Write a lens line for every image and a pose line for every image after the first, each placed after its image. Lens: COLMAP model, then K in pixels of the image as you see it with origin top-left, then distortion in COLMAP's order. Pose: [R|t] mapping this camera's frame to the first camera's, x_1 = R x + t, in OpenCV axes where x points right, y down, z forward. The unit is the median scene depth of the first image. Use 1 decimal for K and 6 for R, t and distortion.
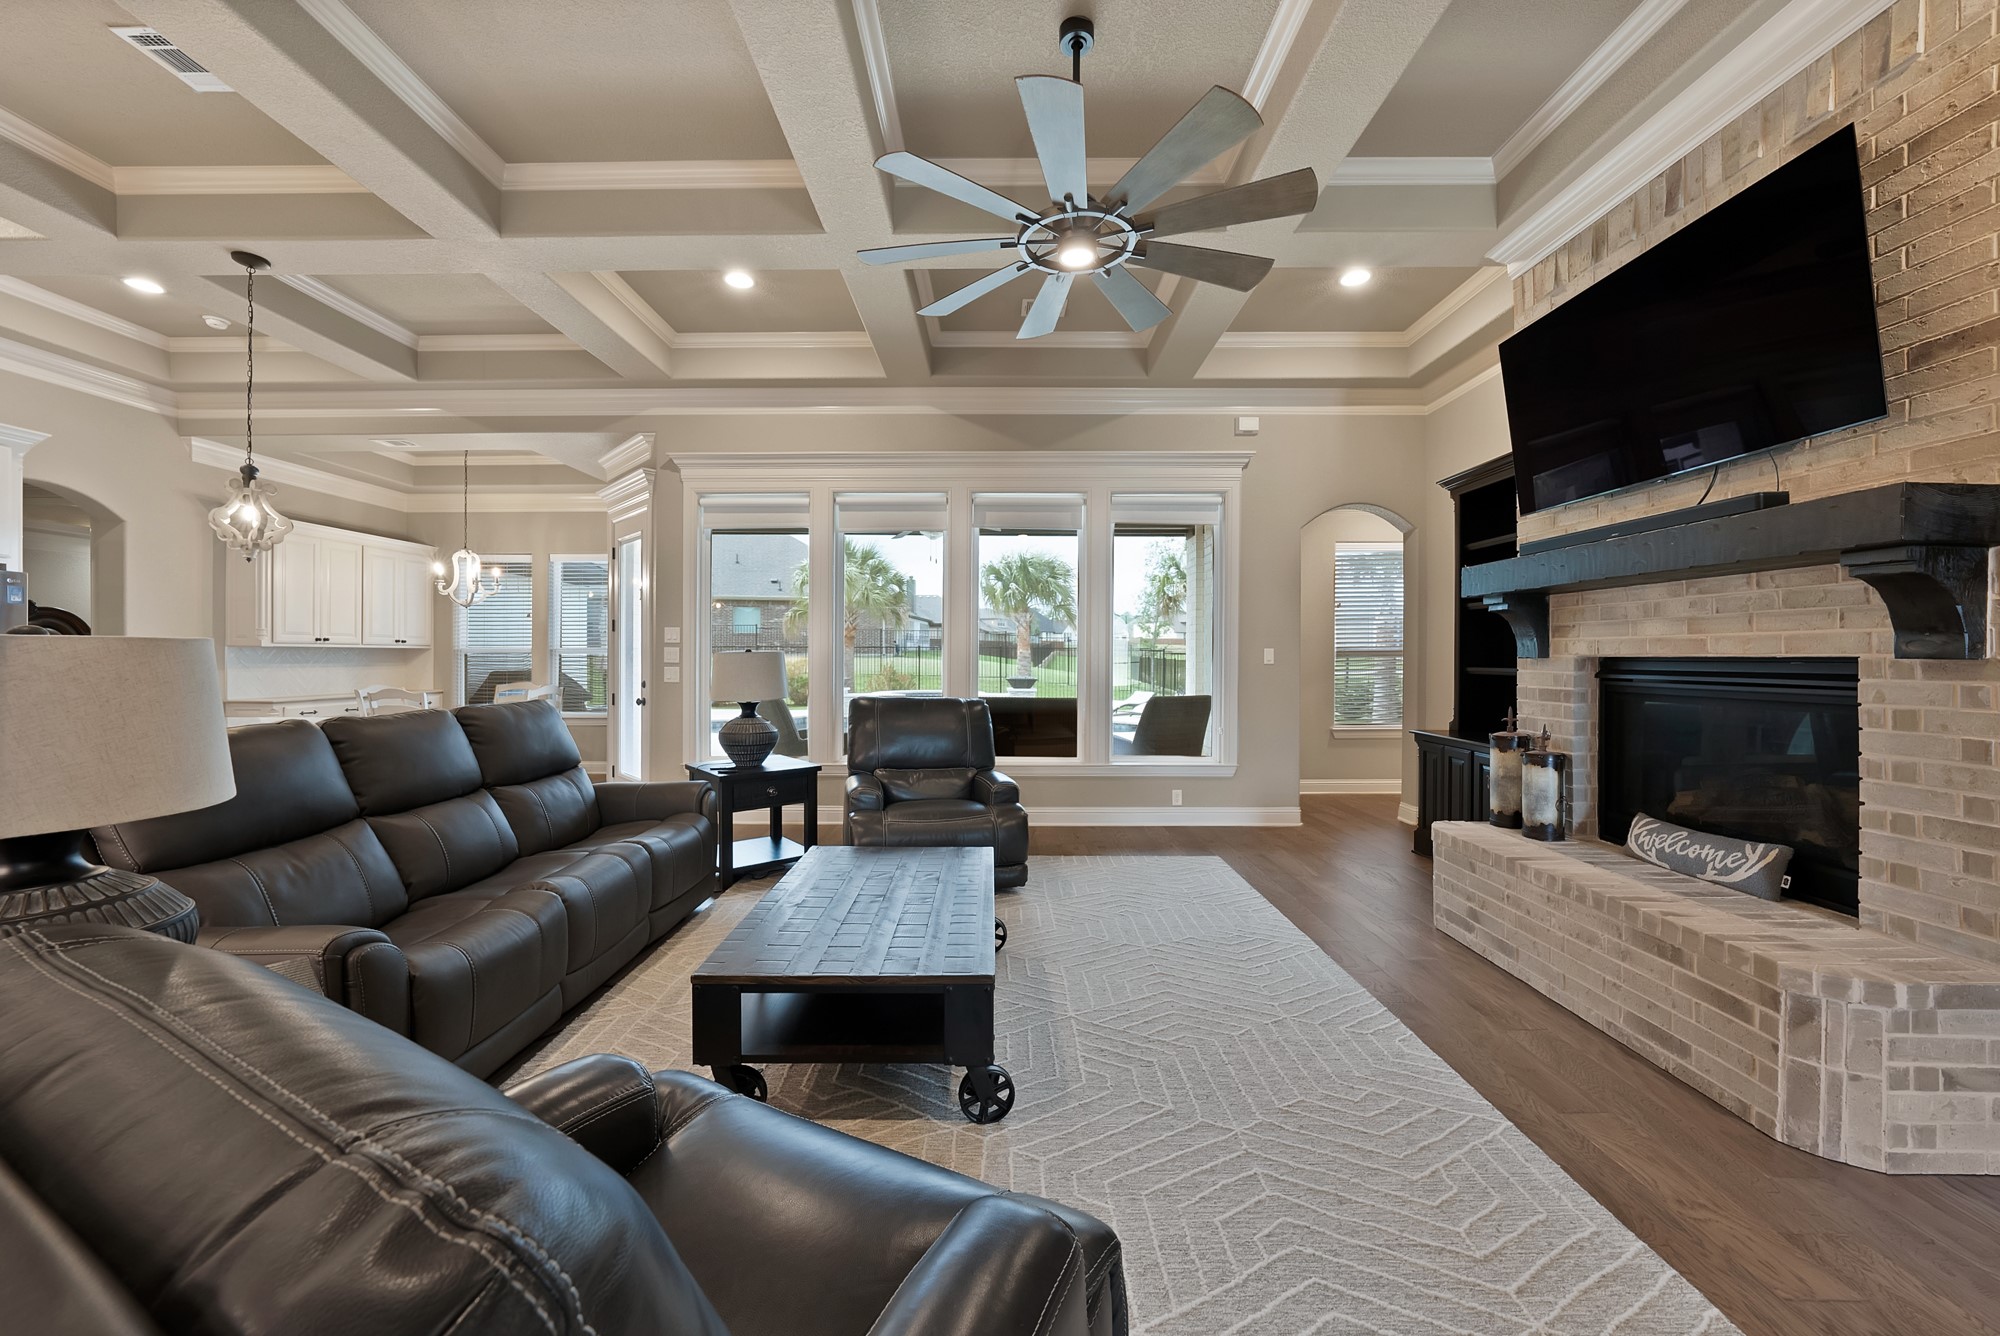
lens RADIAL K [[727.1, 0, 995.7], [0, 727.1, 659.8], [0, 0, 1]] dist [-0.019087, 0.002309]
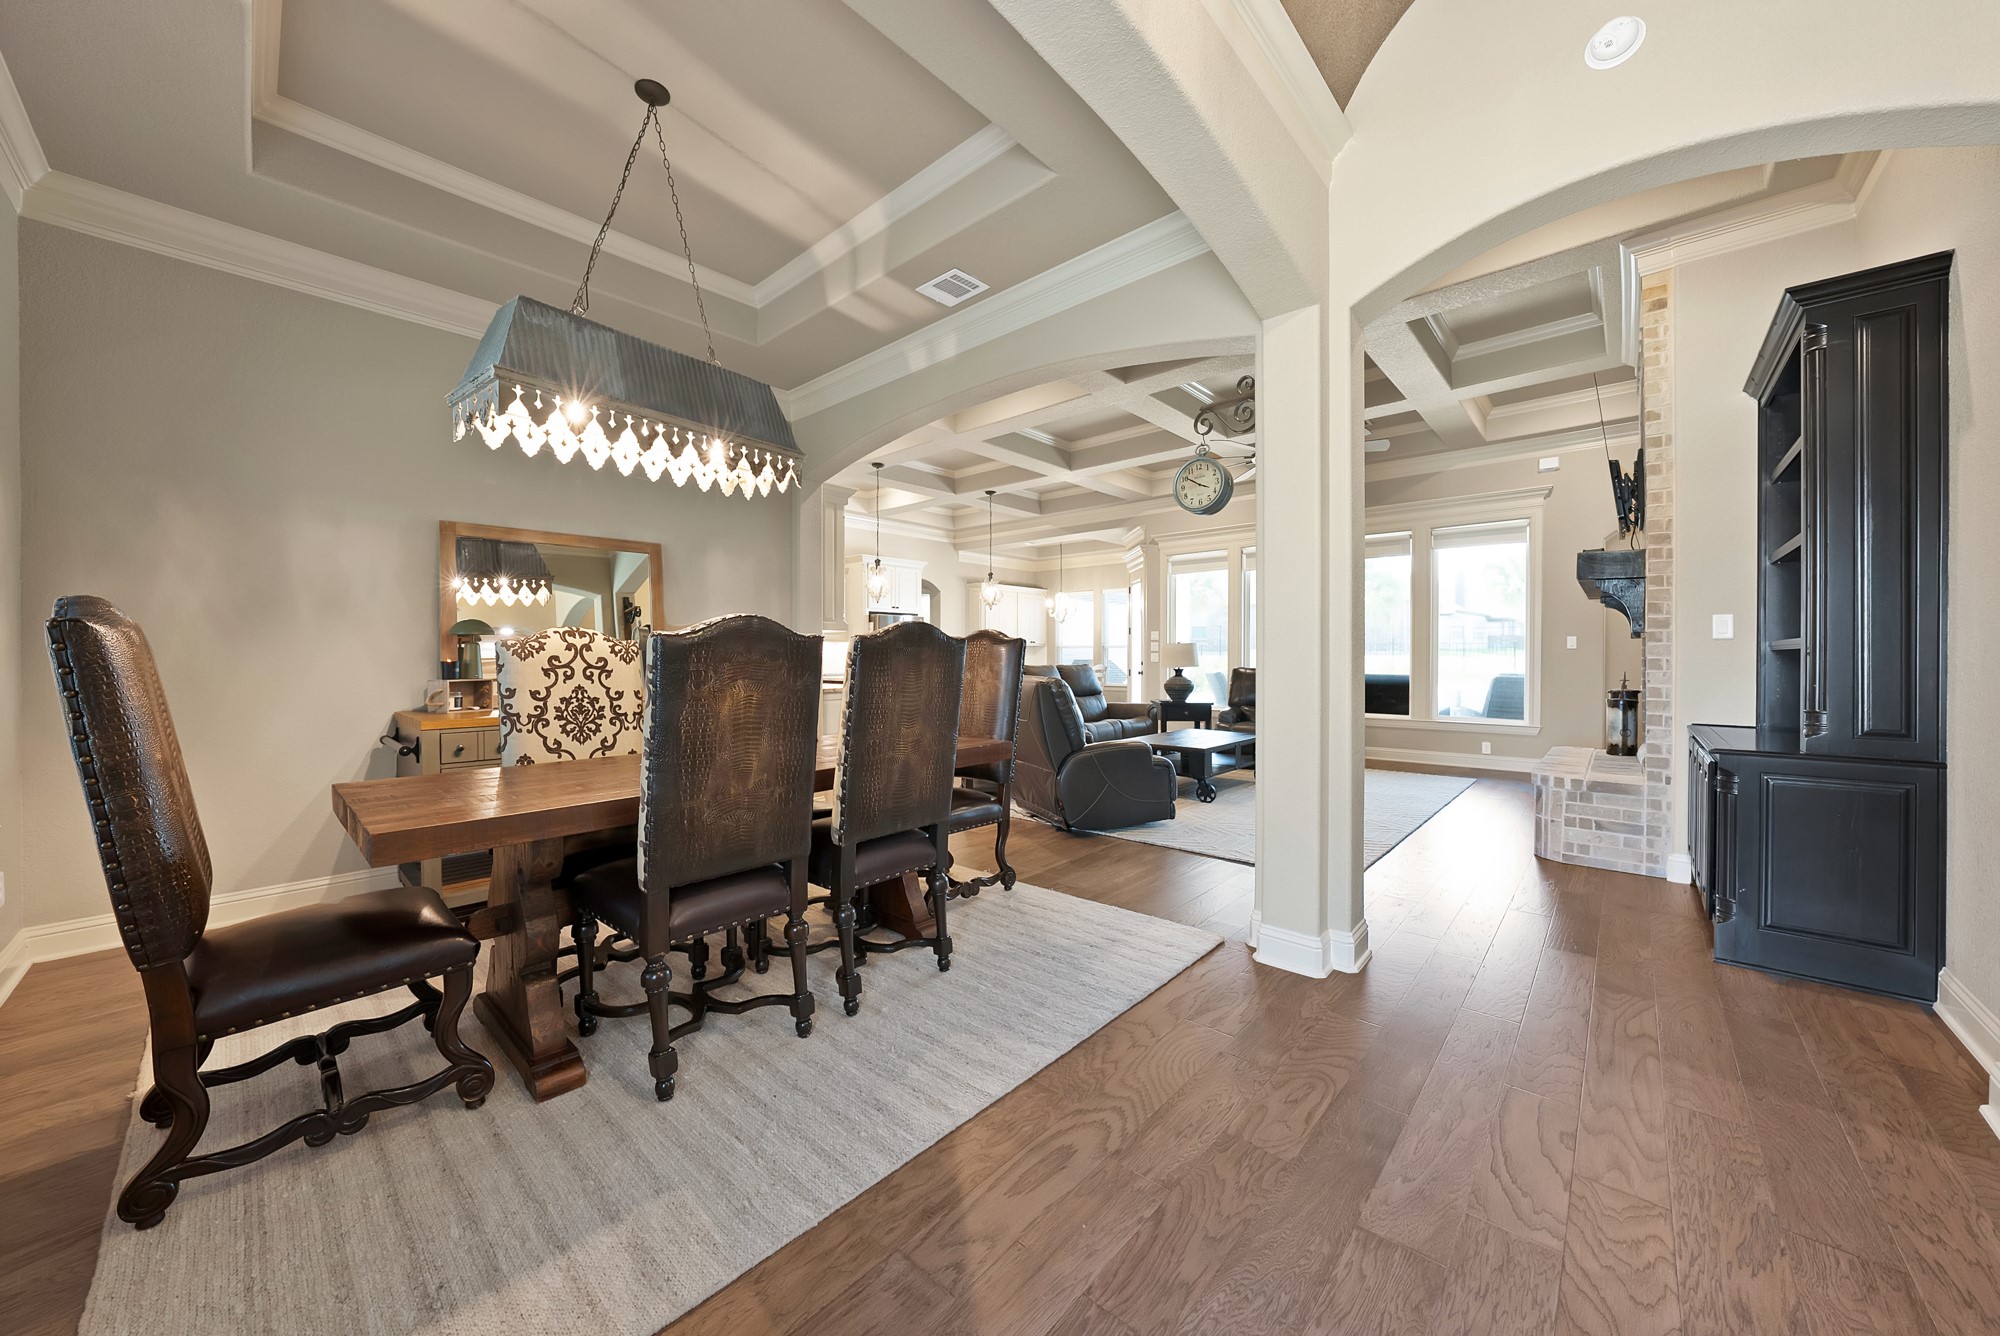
lens RADIAL K [[727.1, 0, 1018.6], [0, 727.1, 656.8], [0, 0, 1]] dist [-0.019087, 0.002309]
pose [[0.767177, -0.002165, -0.641432, 0.630597], [-0.000999, 0.999989, -0.004570, 0.037606], [0.641435, 0.004147, 0.767166, -0.840705]]
